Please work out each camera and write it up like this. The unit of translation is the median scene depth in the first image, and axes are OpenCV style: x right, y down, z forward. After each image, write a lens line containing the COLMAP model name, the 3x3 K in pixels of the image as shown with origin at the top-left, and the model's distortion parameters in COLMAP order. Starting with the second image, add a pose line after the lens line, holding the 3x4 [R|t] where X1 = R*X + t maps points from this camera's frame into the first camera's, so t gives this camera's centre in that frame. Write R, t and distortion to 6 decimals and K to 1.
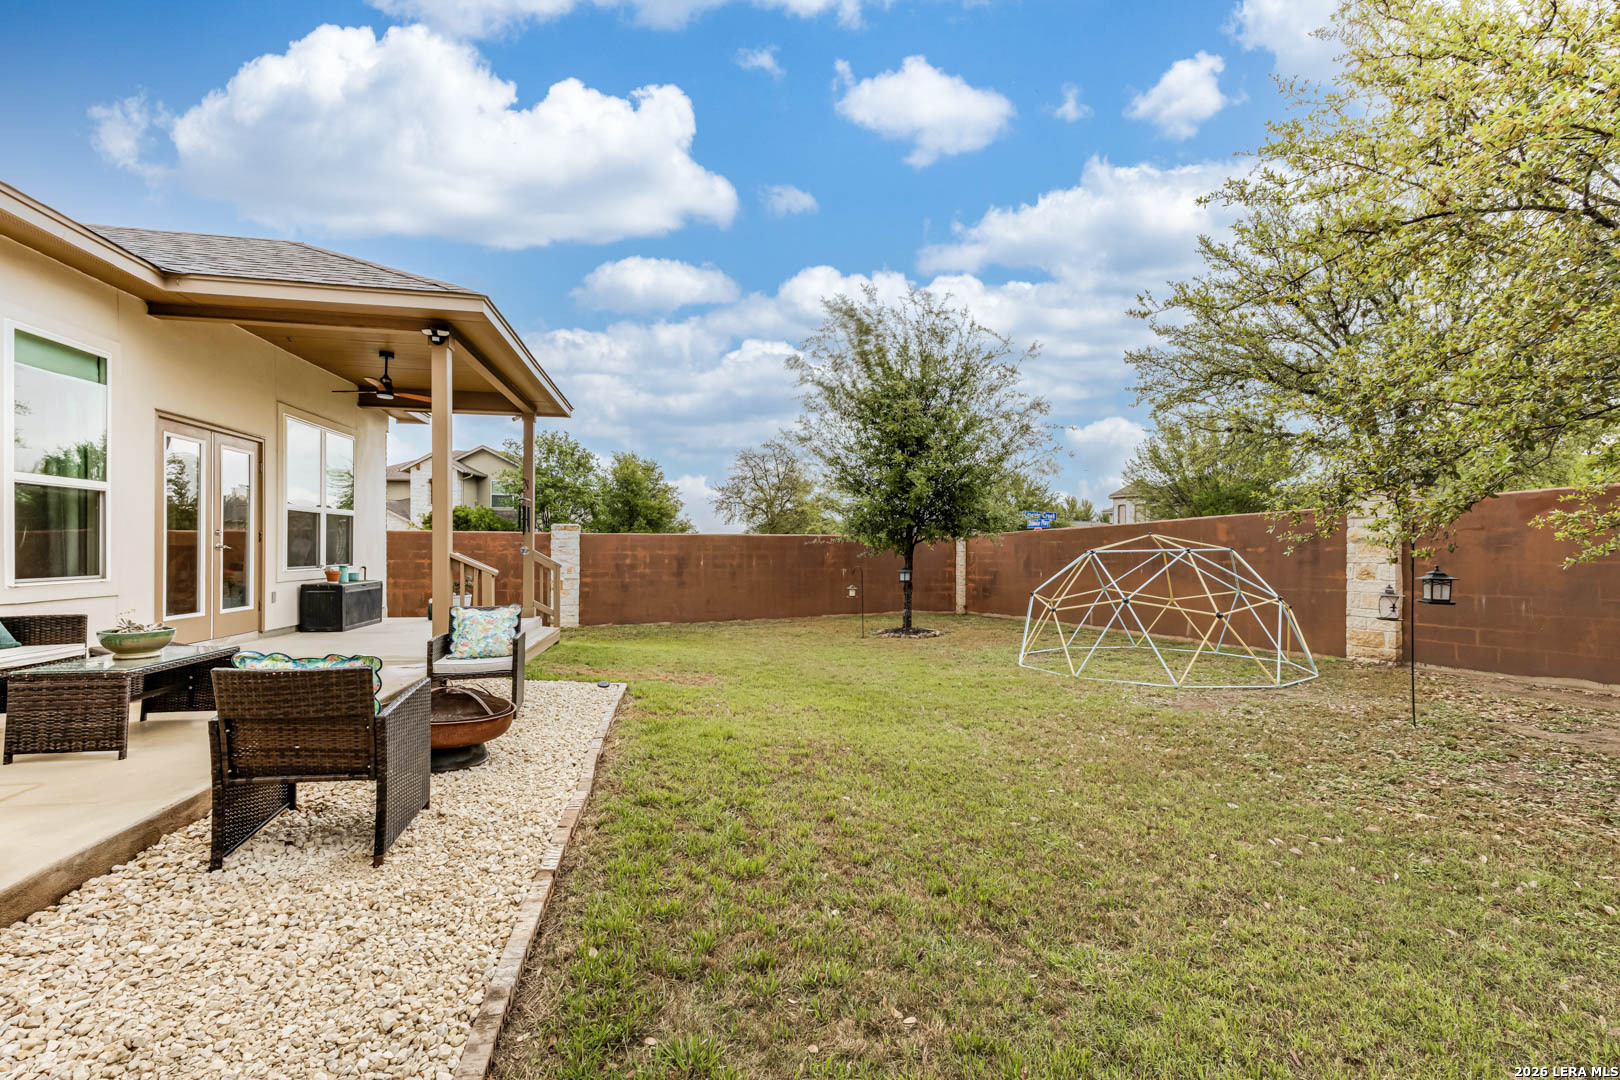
lens RADIAL K [[729.4, 0, 817.8], [0, 729.4, 539.0], [0, 0, 1]] dist [0.026849, -0.001466]
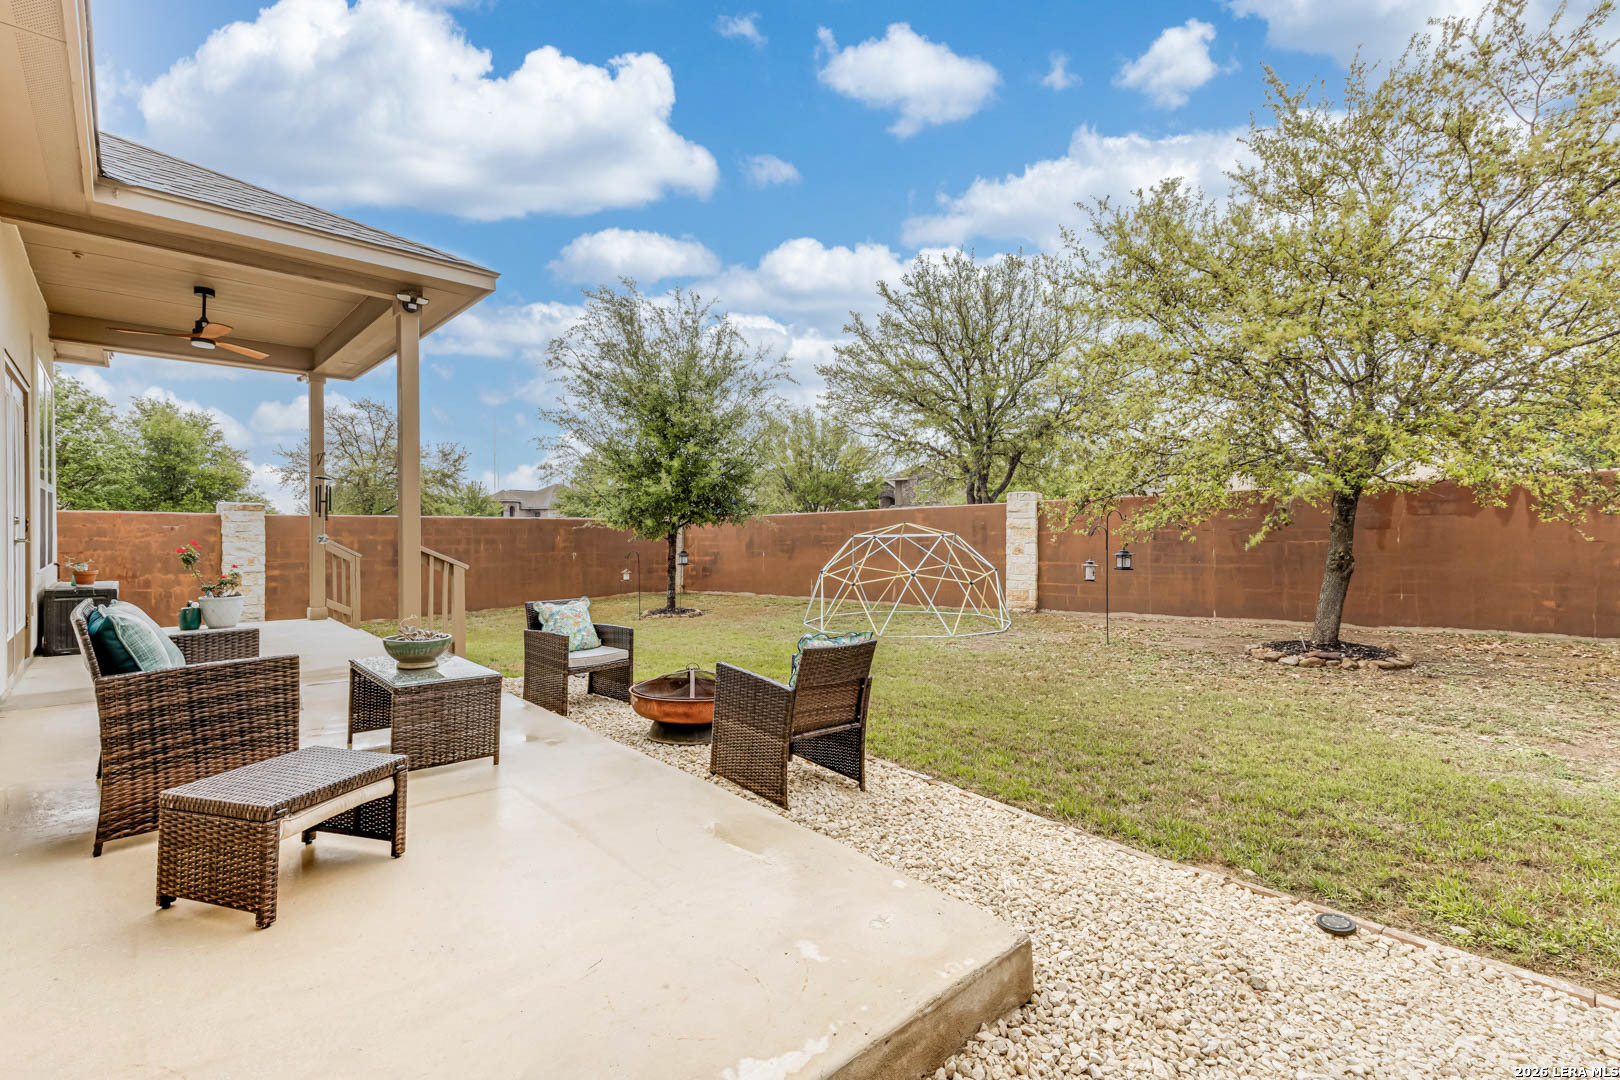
lens RADIAL K [[729.4, 0, 816.6], [0, 729.4, 542.3], [0, 0, 1]] dist [0.026849, -0.001466]
pose [[0.851628, -0.009745, 0.524056, -0.255048], [-0.007675, 0.999488, 0.031058, -0.007983], [-0.524090, -0.030472, 0.851117, -0.011394]]
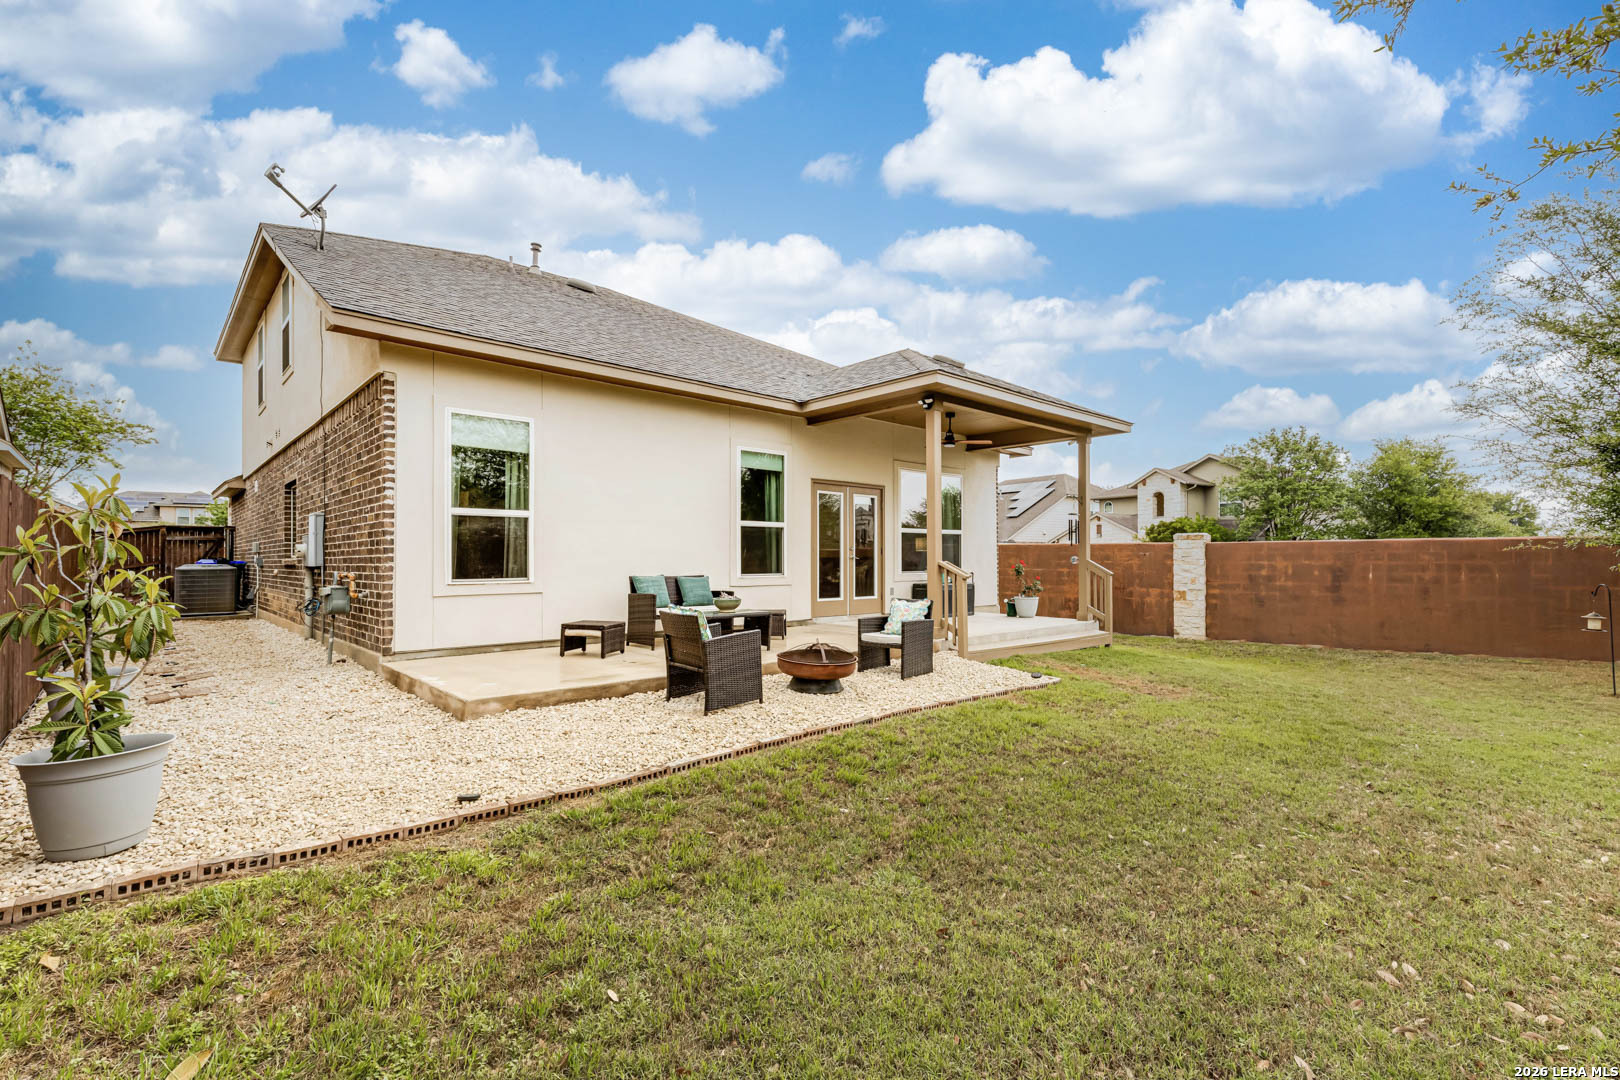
lens RADIAL K [[729.4, 0, 802.0], [0, 729.4, 545.7], [0, 0, 1]] dist [0.026849, -0.001466]
pose [[0.529487, -0.018369, -0.848119, 0.236428], [0.013682, 0.999820, -0.013113, 0.001774], [0.848208, -0.004661, 0.529643, 0.034701]]
